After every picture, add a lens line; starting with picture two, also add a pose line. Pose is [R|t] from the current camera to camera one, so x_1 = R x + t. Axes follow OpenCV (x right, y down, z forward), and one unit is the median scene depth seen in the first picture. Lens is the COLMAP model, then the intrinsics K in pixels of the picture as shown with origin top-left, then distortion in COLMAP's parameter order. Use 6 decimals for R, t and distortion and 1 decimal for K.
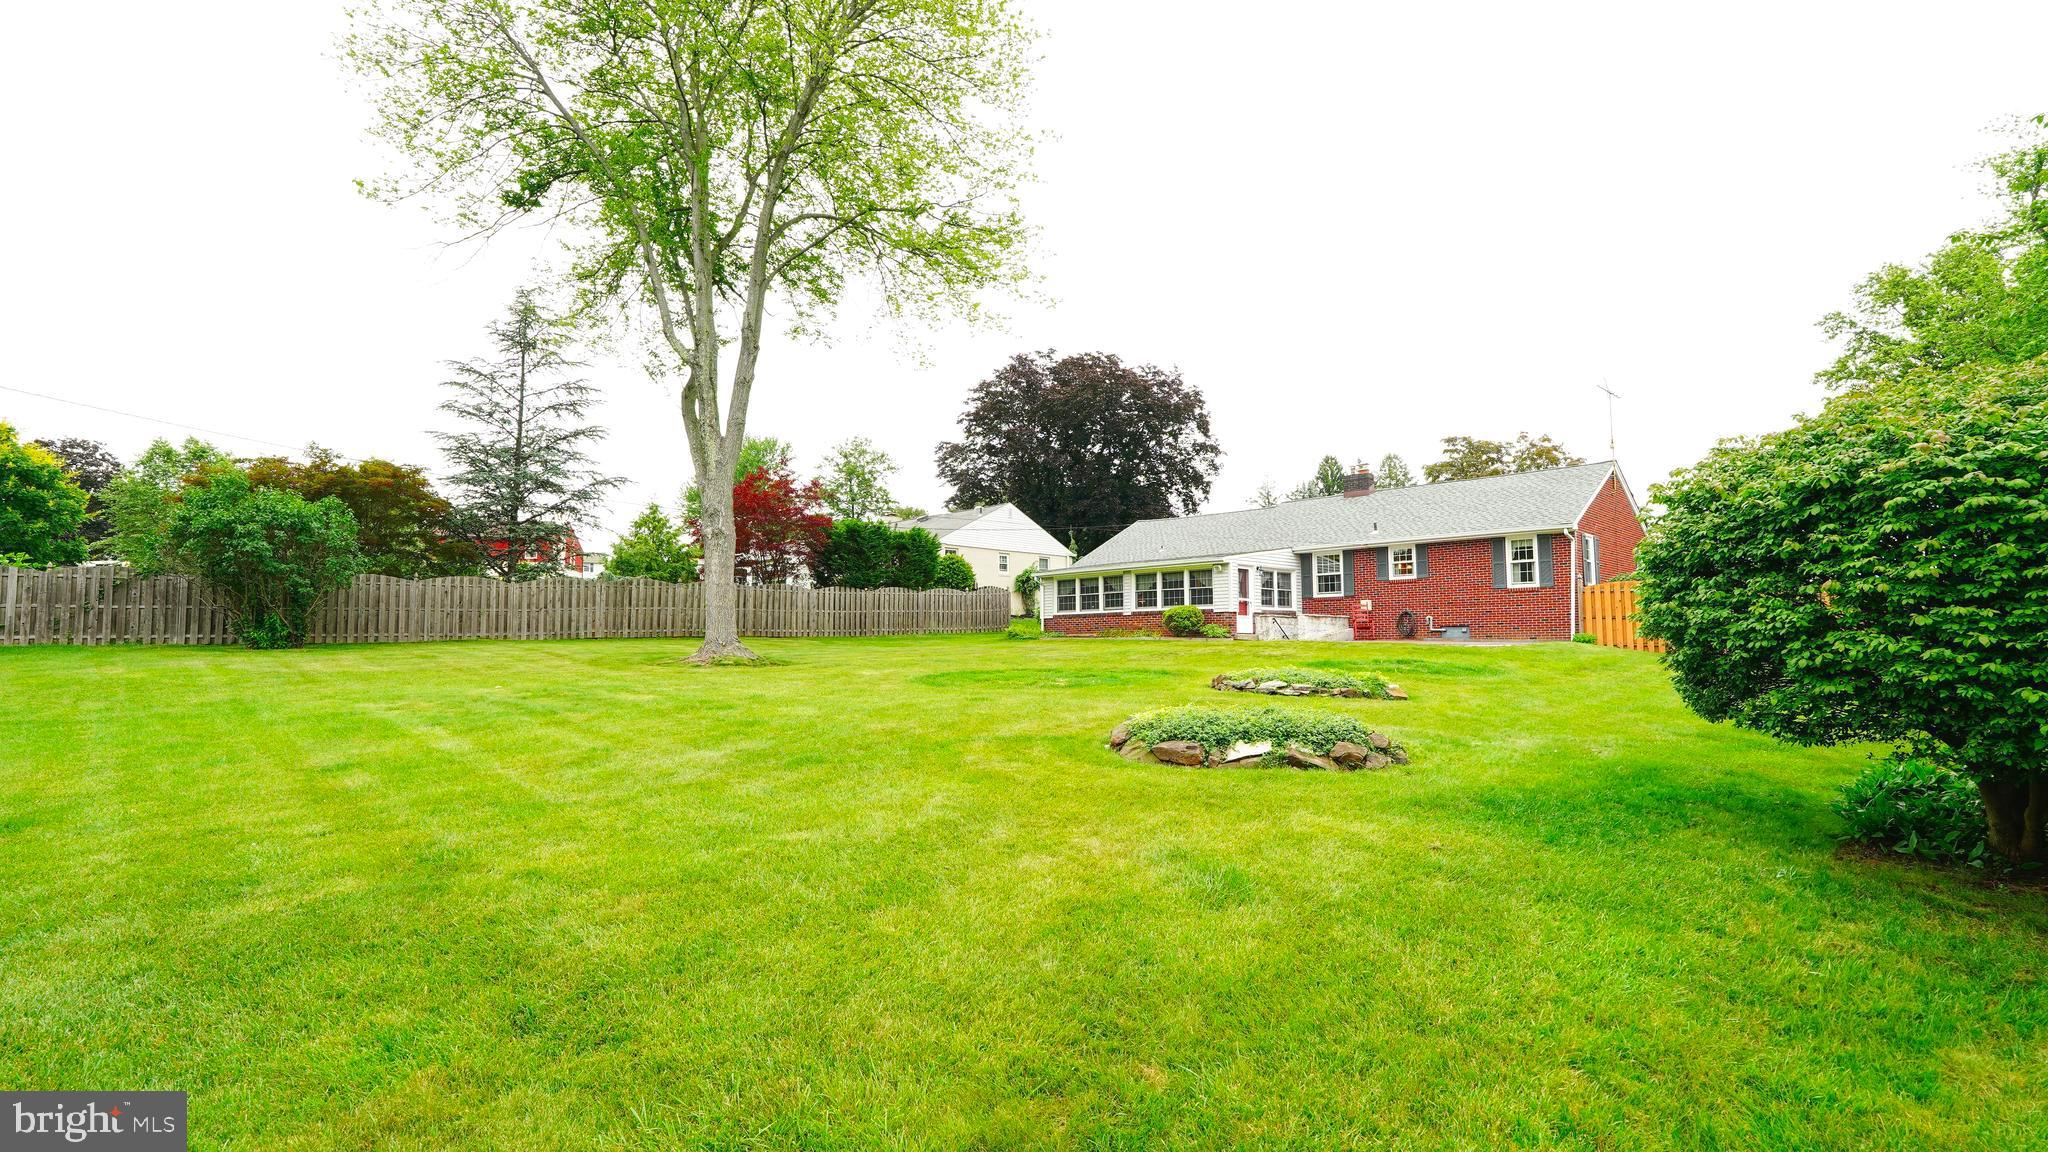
lens RADIAL K [[945.1, 0, 1024.0], [0, 945.1, 576.0], [0, 0, 1]] dist [-0.064721, 0.018286]
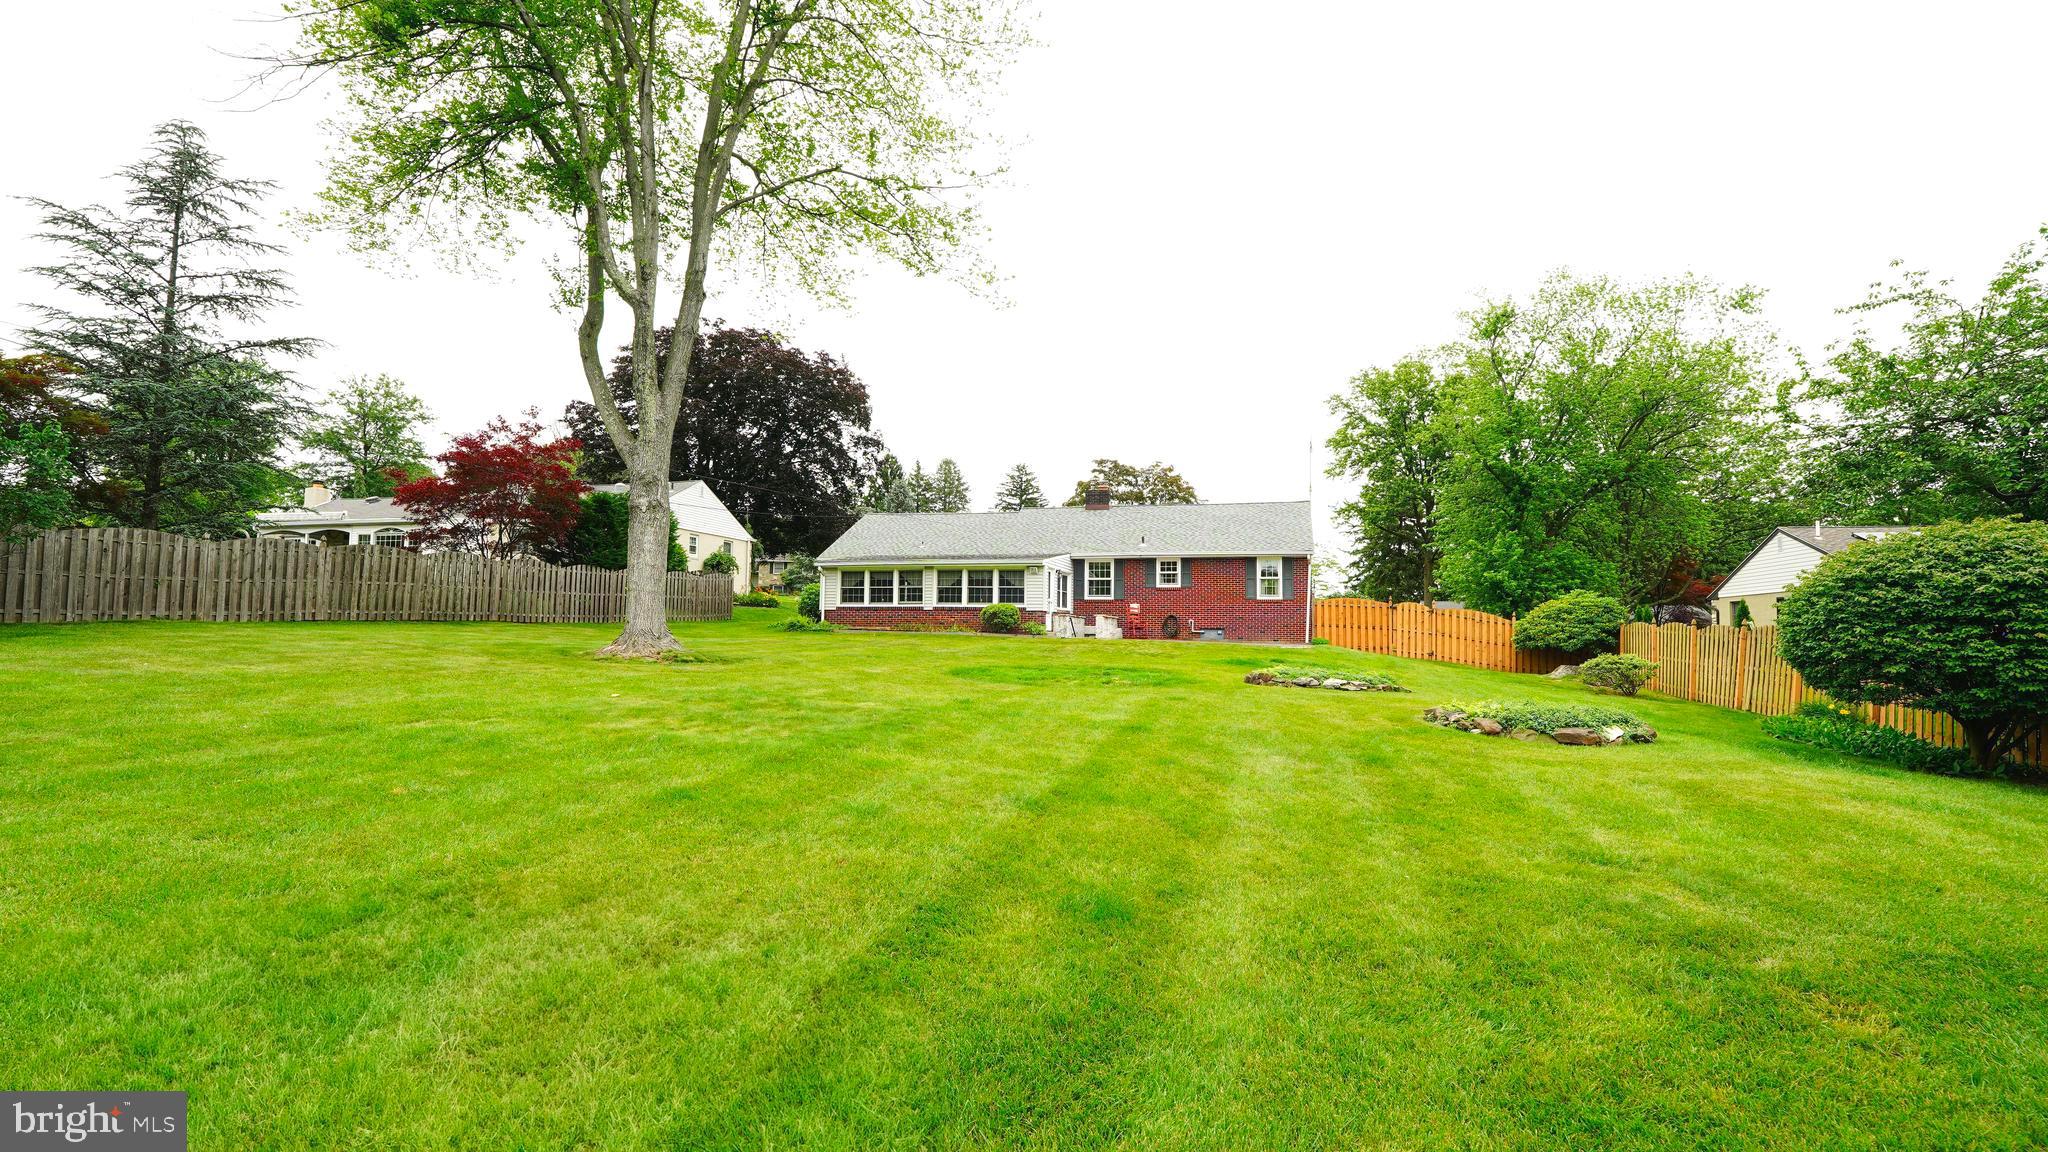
lens RADIAL K [[945.1, 0, 1024.0], [0, 945.1, 576.0], [0, 0, 1]] dist [-0.064721, 0.018286]
pose [[0.861366, 0.047442, 0.505765, -0.329533], [-0.054142, 0.998532, -0.001456, 0.000899], [-0.505092, -0.026129, 0.862670, 0.074033]]
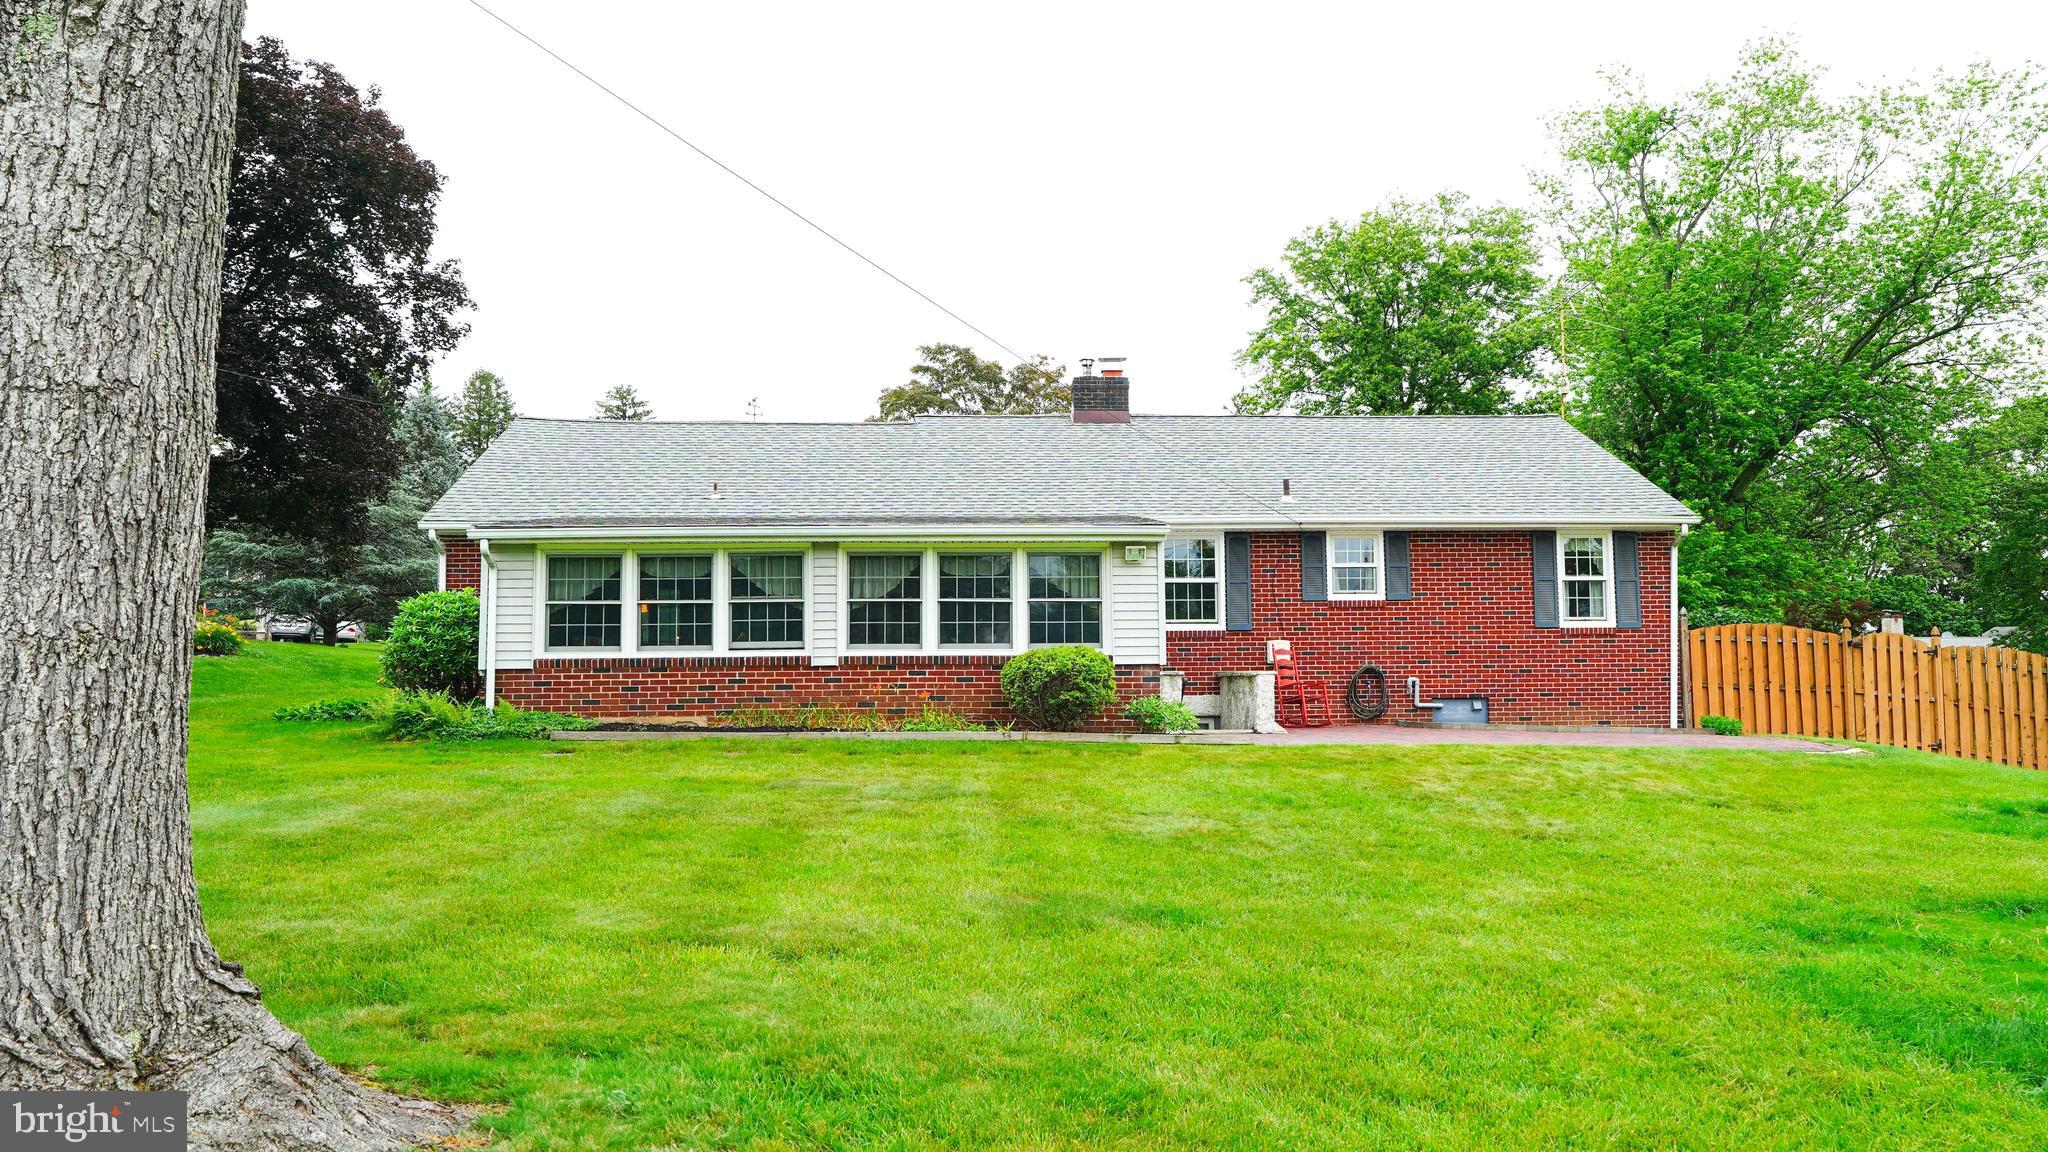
lens RADIAL K [[1458.1, 0, 1024.0], [0, 1458.1, 576.0], [0, 0, 1]] dist [-0.036044, -0.000672]
pose [[0.662072, 0.053899, 0.747500, -0.264046], [-0.051921, 0.998313, -0.025996, 0.018630], [-0.747640, -0.021600, 0.663753, 0.599386]]
